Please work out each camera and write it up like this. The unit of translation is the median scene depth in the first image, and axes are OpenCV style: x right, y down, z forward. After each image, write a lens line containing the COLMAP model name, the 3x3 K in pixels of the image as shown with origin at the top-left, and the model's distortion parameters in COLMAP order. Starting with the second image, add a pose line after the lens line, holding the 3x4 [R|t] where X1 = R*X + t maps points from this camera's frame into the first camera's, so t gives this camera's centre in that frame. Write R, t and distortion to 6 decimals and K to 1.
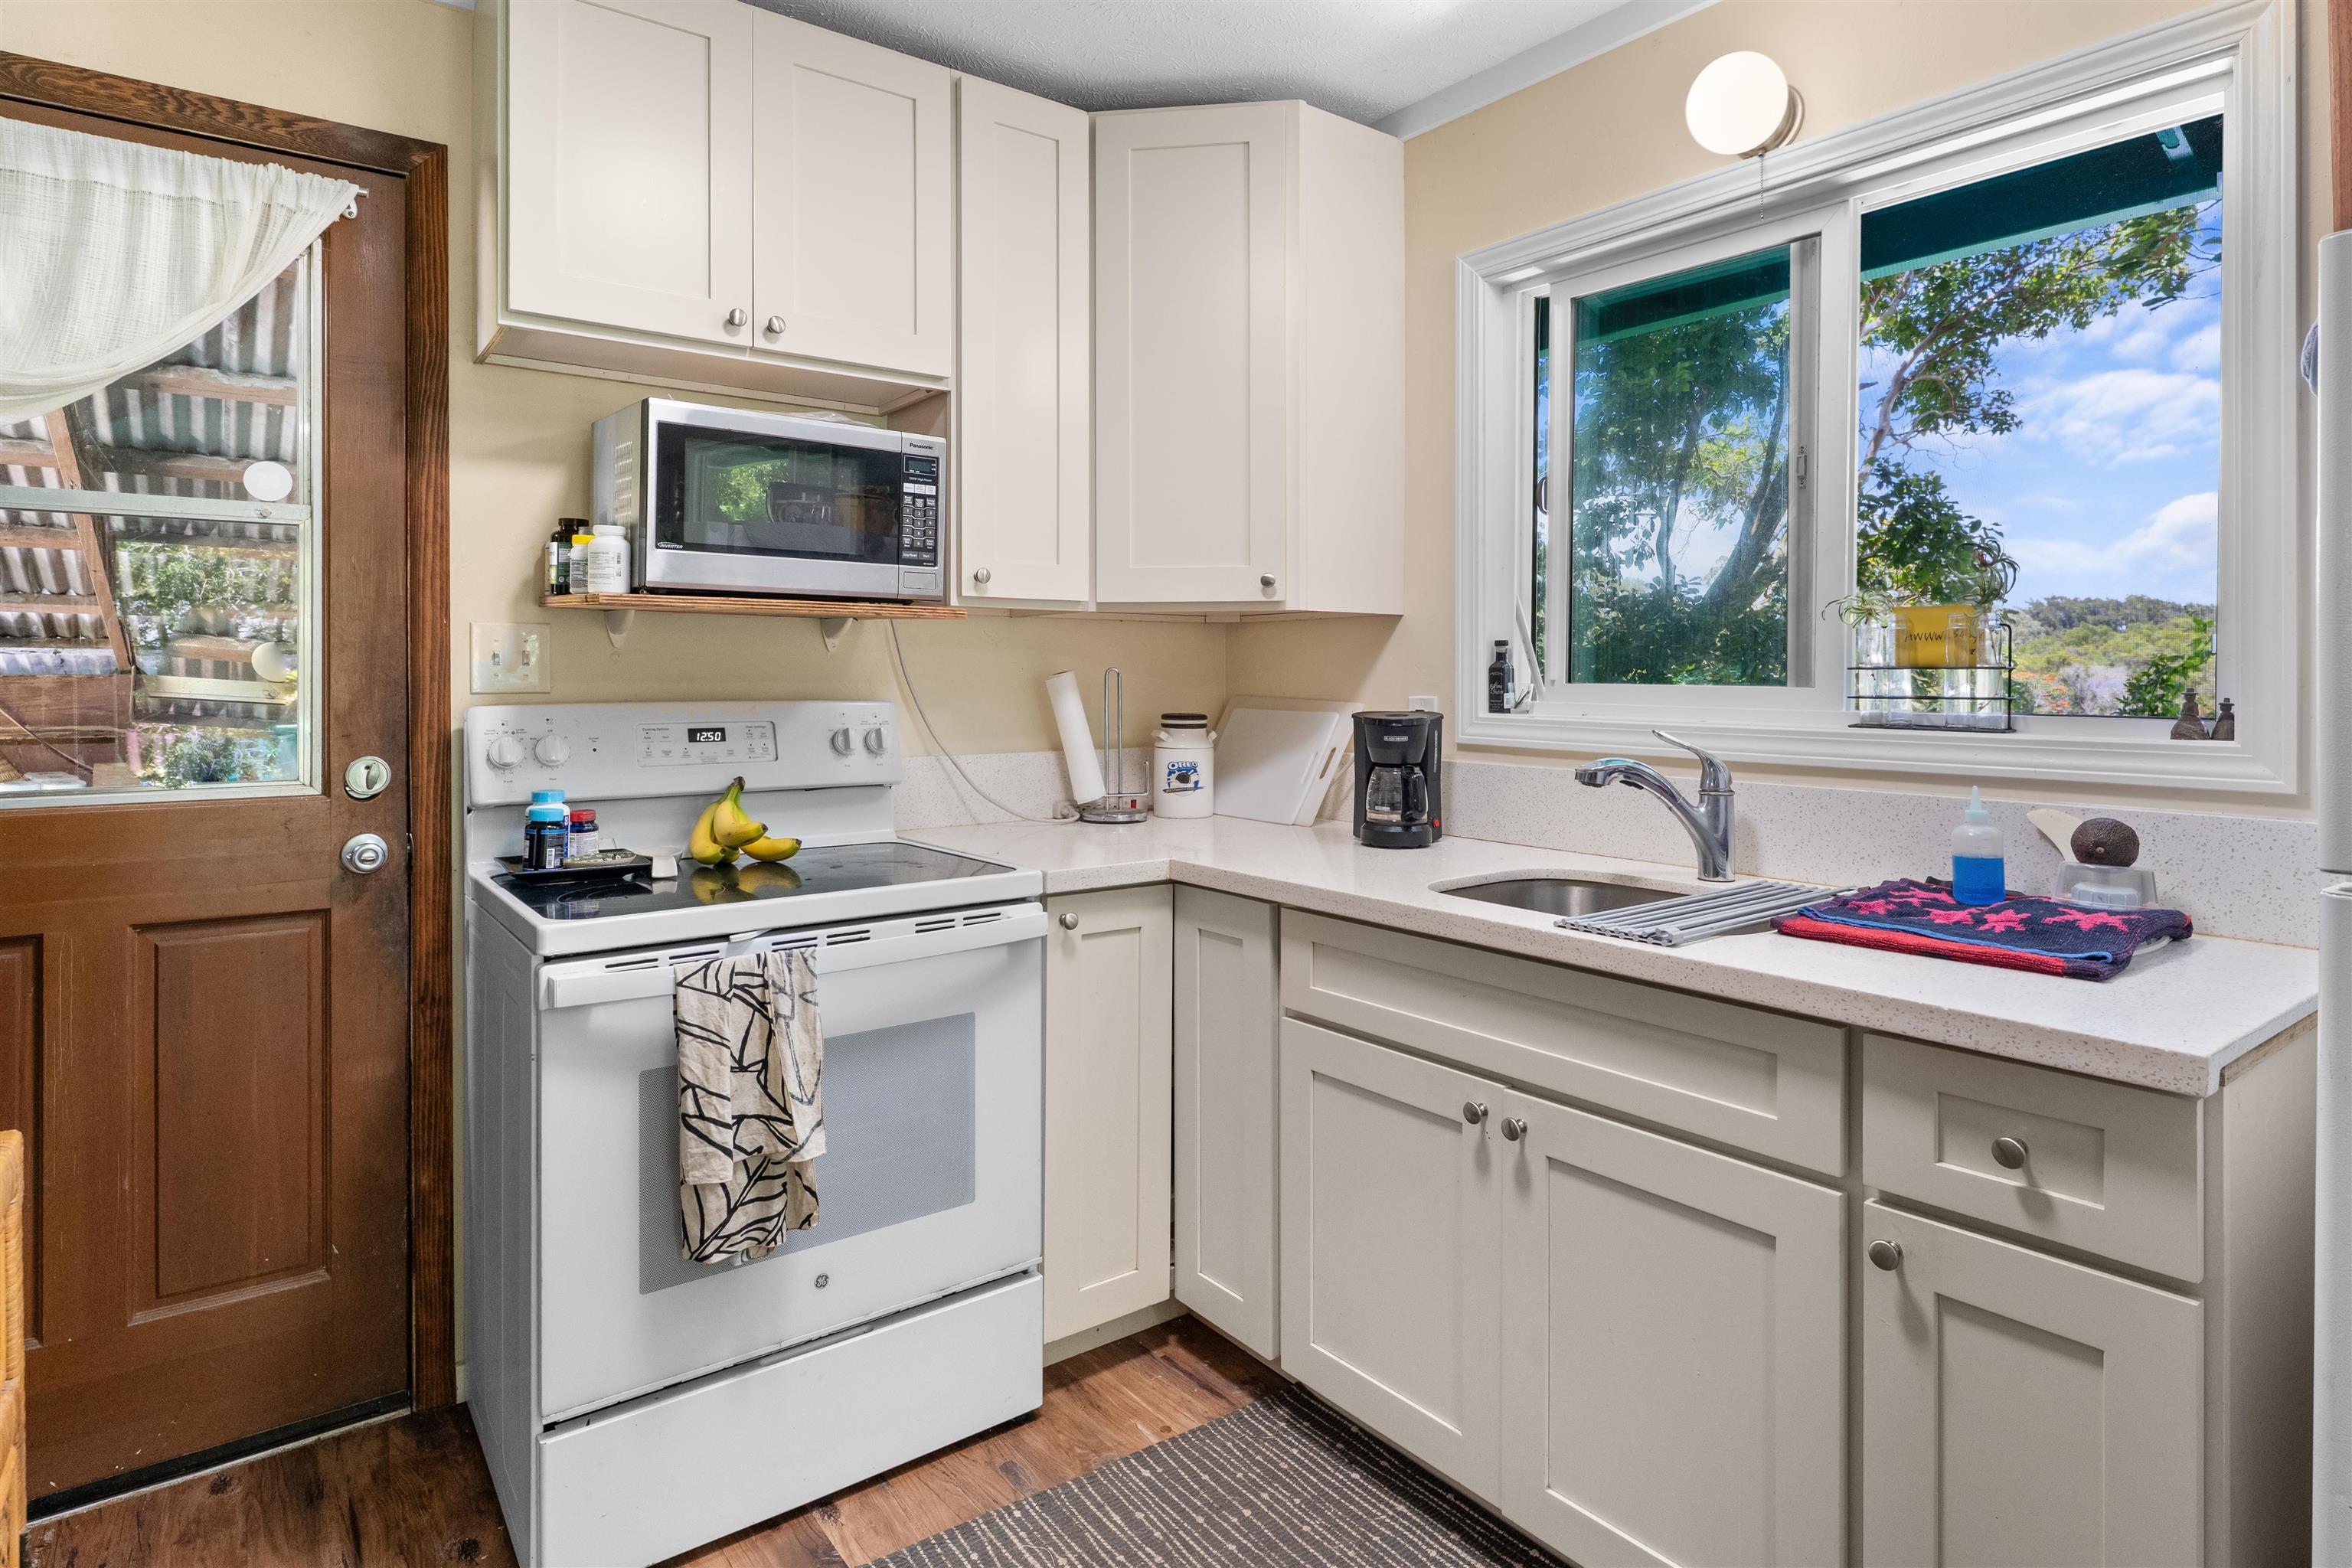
lens RADIAL K [[1248.2, 0, 1143.1], [0, 1248.2, 698.5], [0, 0, 1]] dist [0.000521, 0.000907]
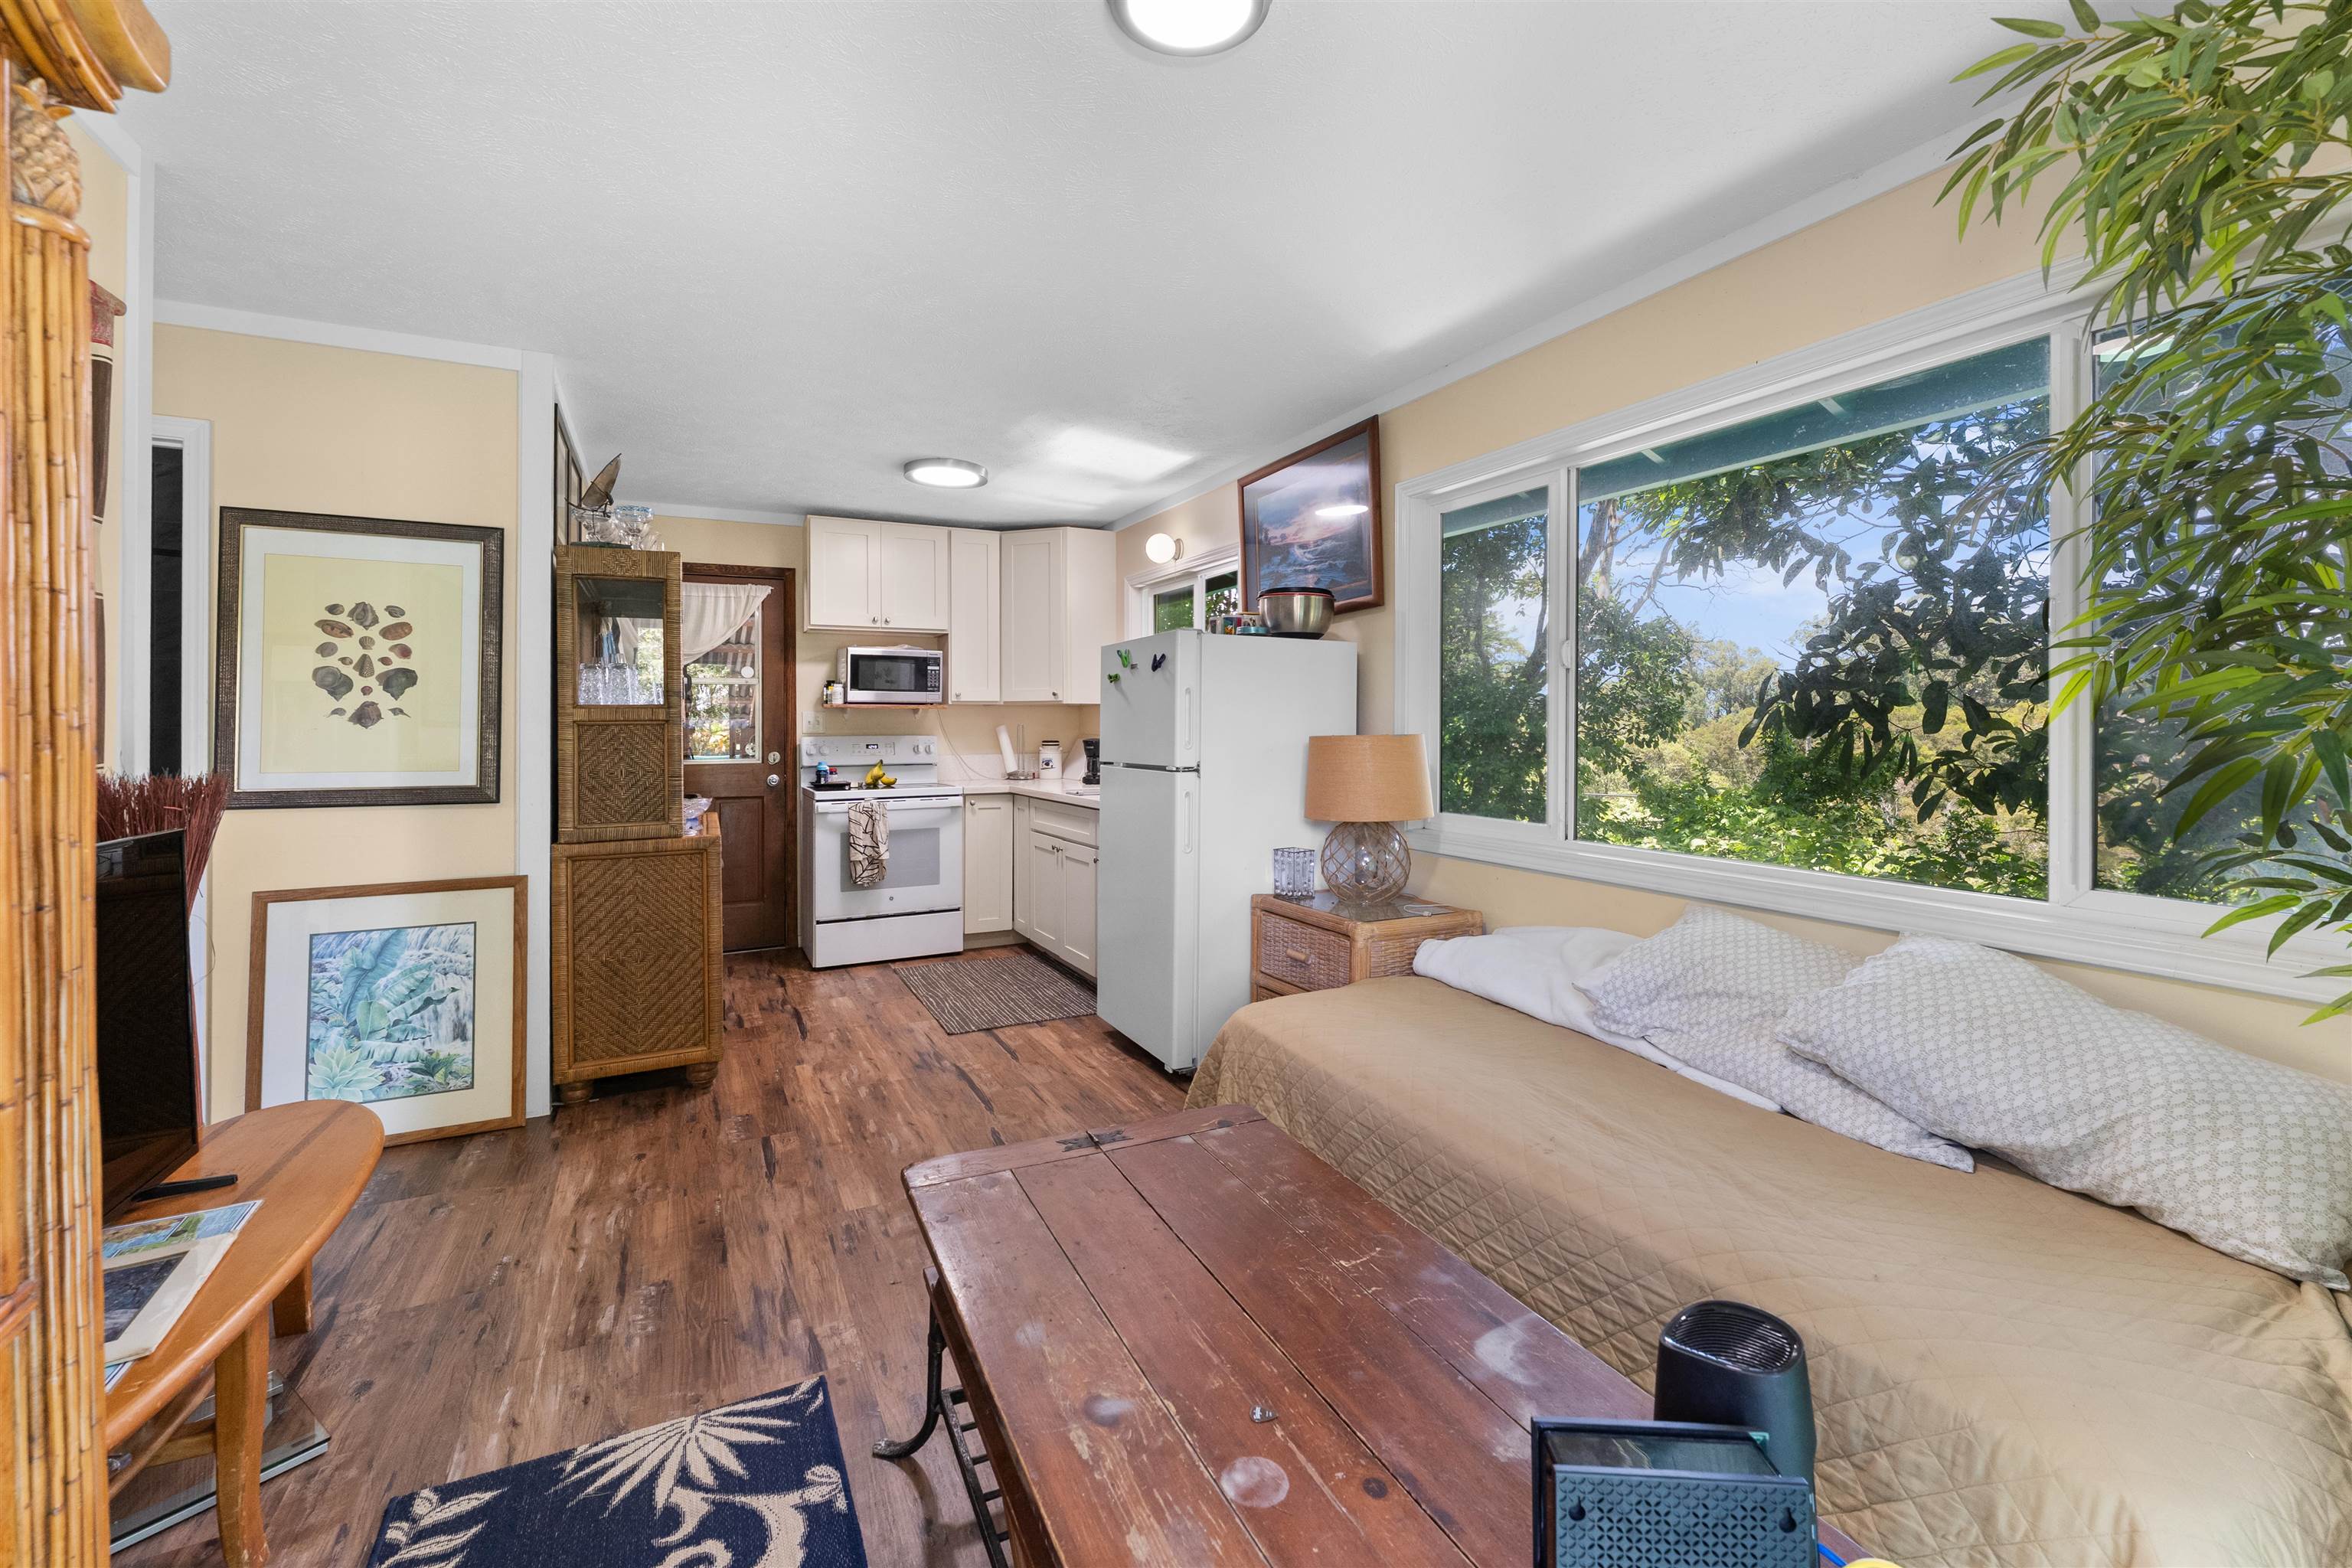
lens RADIAL K [[959.7, 0, 1155.0], [0, 959.7, 736.4], [0, 0, 1]] dist [-0.002624, -0.000236]
pose [[0.984799, -0.004578, -0.173638, 0.866017], [0.003259, 0.999964, -0.007882, 0.027906], [0.173668, 0.007196, 0.984778, -1.411549]]
